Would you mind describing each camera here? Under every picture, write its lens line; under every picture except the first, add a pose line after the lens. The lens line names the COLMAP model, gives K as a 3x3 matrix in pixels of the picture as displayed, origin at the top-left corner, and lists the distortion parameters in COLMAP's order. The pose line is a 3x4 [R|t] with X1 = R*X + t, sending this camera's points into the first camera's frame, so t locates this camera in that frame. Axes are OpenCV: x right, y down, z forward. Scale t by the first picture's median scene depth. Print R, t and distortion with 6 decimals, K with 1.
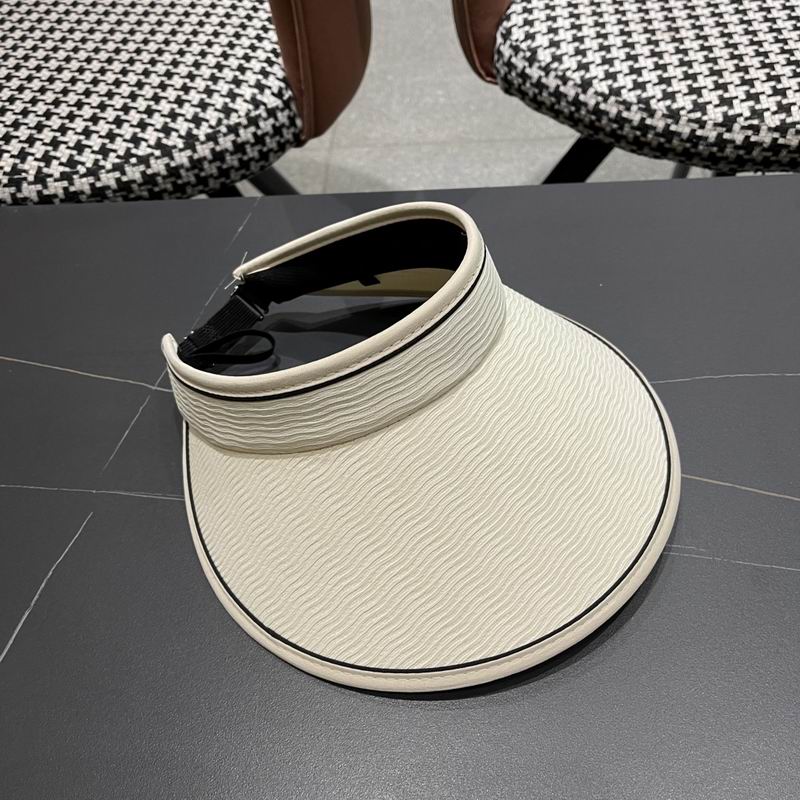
lens RADIAL K [[878.0, 0, 420.4], [0, 878.0, 392.9], [0, 0, 1]] dist [0.021109, 0.000000]
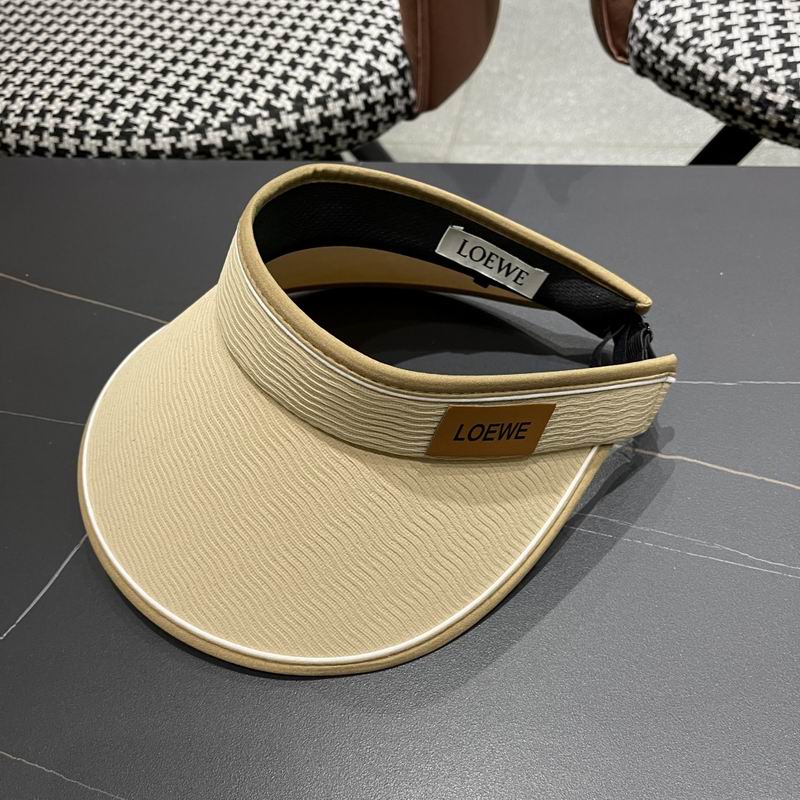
lens RADIAL K [[878.0, 0, 396.1], [0, 878.0, 410.4], [0, 0, 1]] dist [0.021109, 0.000000]
pose [[0.984366, 0.098272, -0.146175, 0.019586], [-0.098474, 0.995122, 0.005871, 0.034489], [0.146039, 0.008615, 0.989241, 0.053457]]
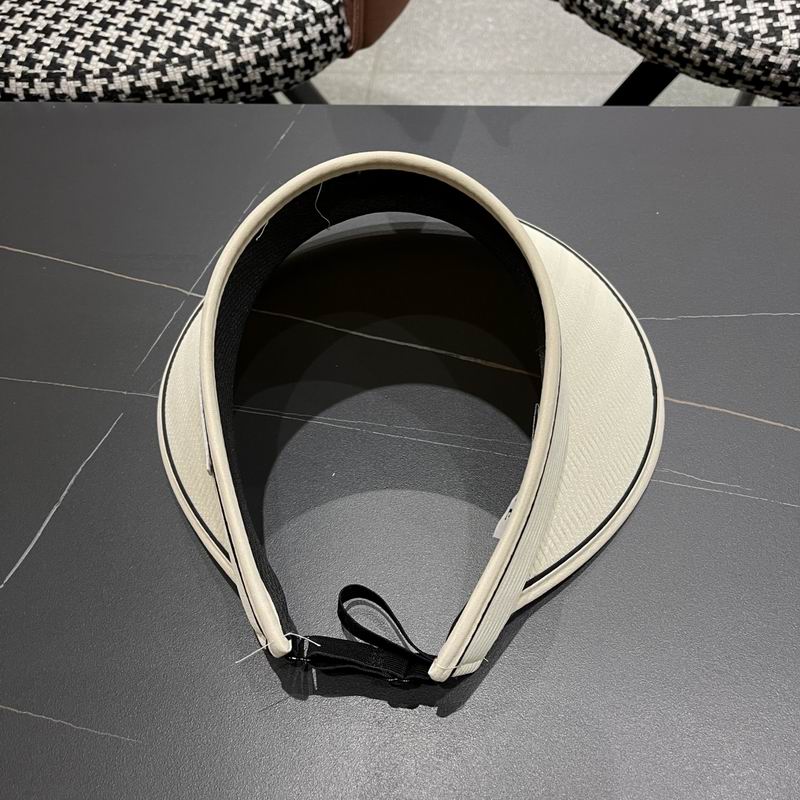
lens RADIAL K [[878.0, 0, 411.6], [0, 878.0, 402.8], [0, 0, 1]] dist [0.021109, 0.000000]
pose [[0.997568, 0.061709, -0.032394, -0.013175], [-0.059247, 0.995634, 0.072130, 0.022869], [0.036704, -0.070036, 0.996869, 0.021775]]
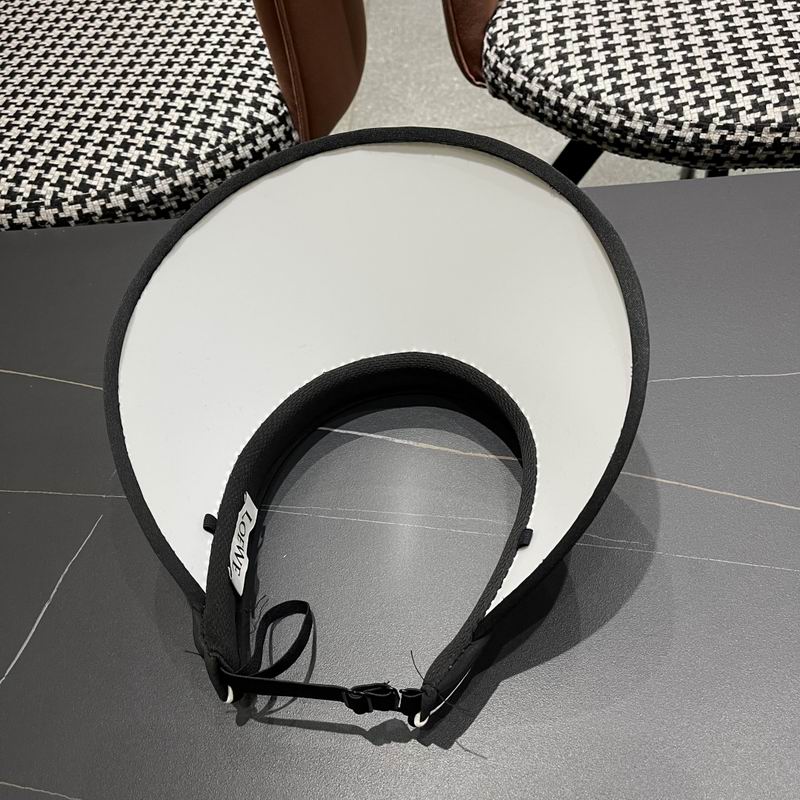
lens RADIAL K [[878.0, 0, 409.2], [0, 878.0, 411.2], [0, 0, 1]] dist [0.021109, 0.000000]
pose [[0.997517, -0.021001, -0.067223, 0.065020], [0.024378, 0.998460, 0.049824, -0.029484], [0.066073, -0.051339, 0.996493, -0.059043]]
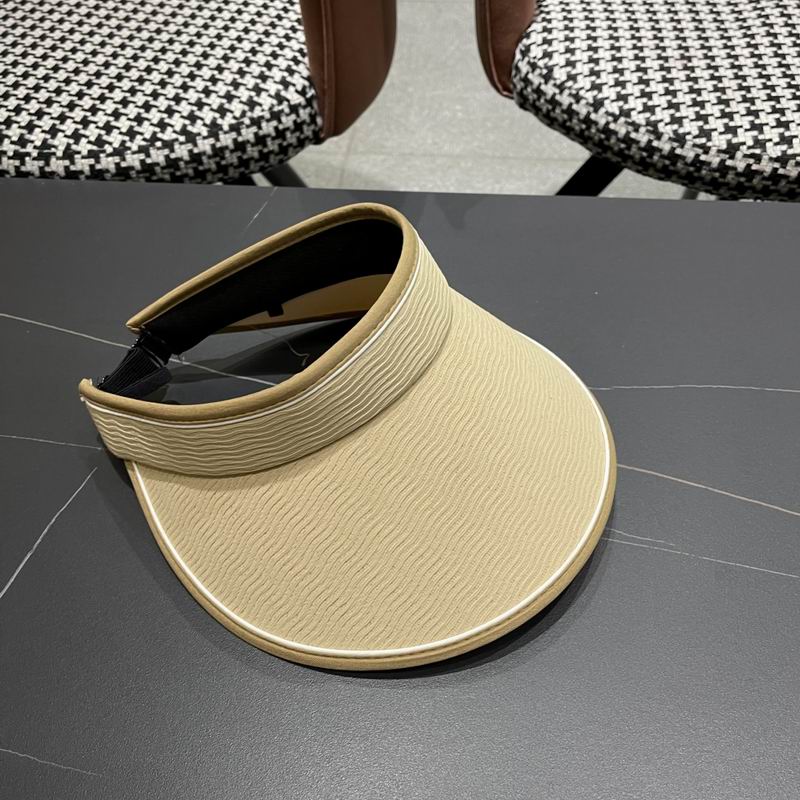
lens RADIAL K [[878.0, 0, 412.2], [0, 878.0, 397.9], [0, 0, 1]] dist [0.021109, 0.000000]
pose [[0.997092, 0.075903, -0.006776, 0.003190], [-0.075983, 0.997030, -0.012551, 0.024753], [0.005803, 0.013029, 0.999898, -0.034853]]
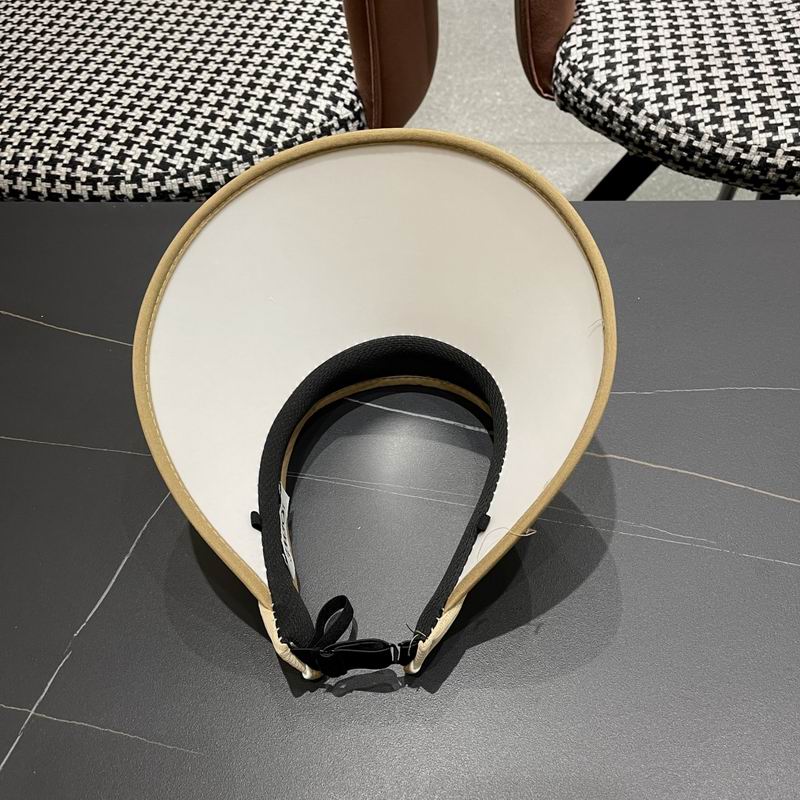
lens RADIAL K [[878.0, 0, 397.3], [0, 878.0, 405.3], [0, 0, 1]] dist [0.021109, 0.000000]
pose [[0.996109, 0.053922, -0.069704, -0.007757], [-0.052006, 0.998225, 0.029029, -0.005237], [0.071146, -0.025291, 0.997145, -0.090890]]
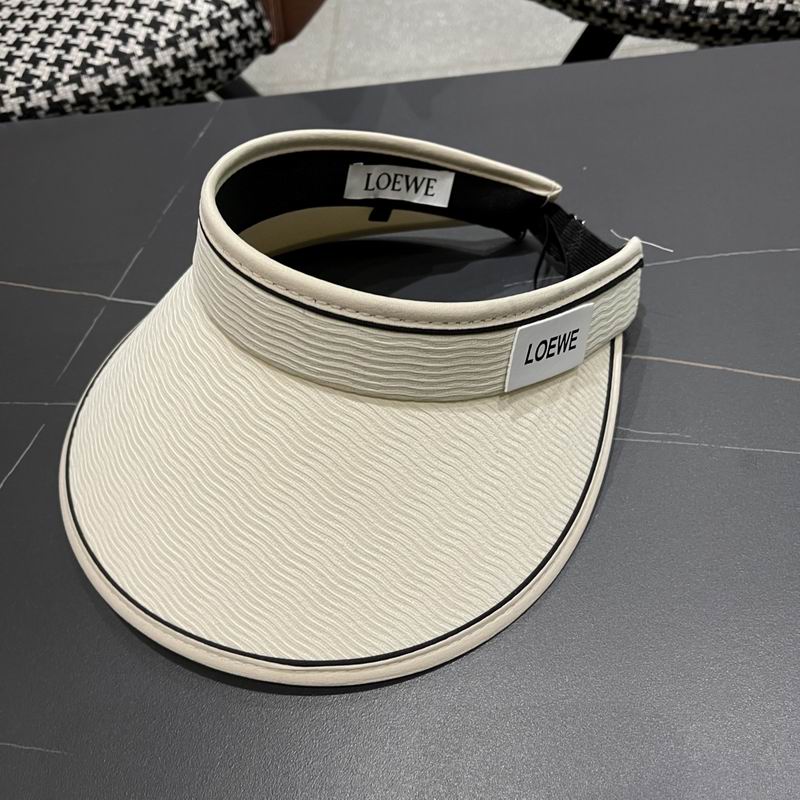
lens RADIAL K [[878.0, 0, 403.8], [0, 878.0, 418.1], [0, 0, 1]] dist [0.021109, 0.000000]
pose [[0.997680, -0.035317, -0.058195, 0.049746], [0.039387, 0.996746, 0.070332, 0.052021], [0.055522, -0.072461, 0.995825, 0.046095]]
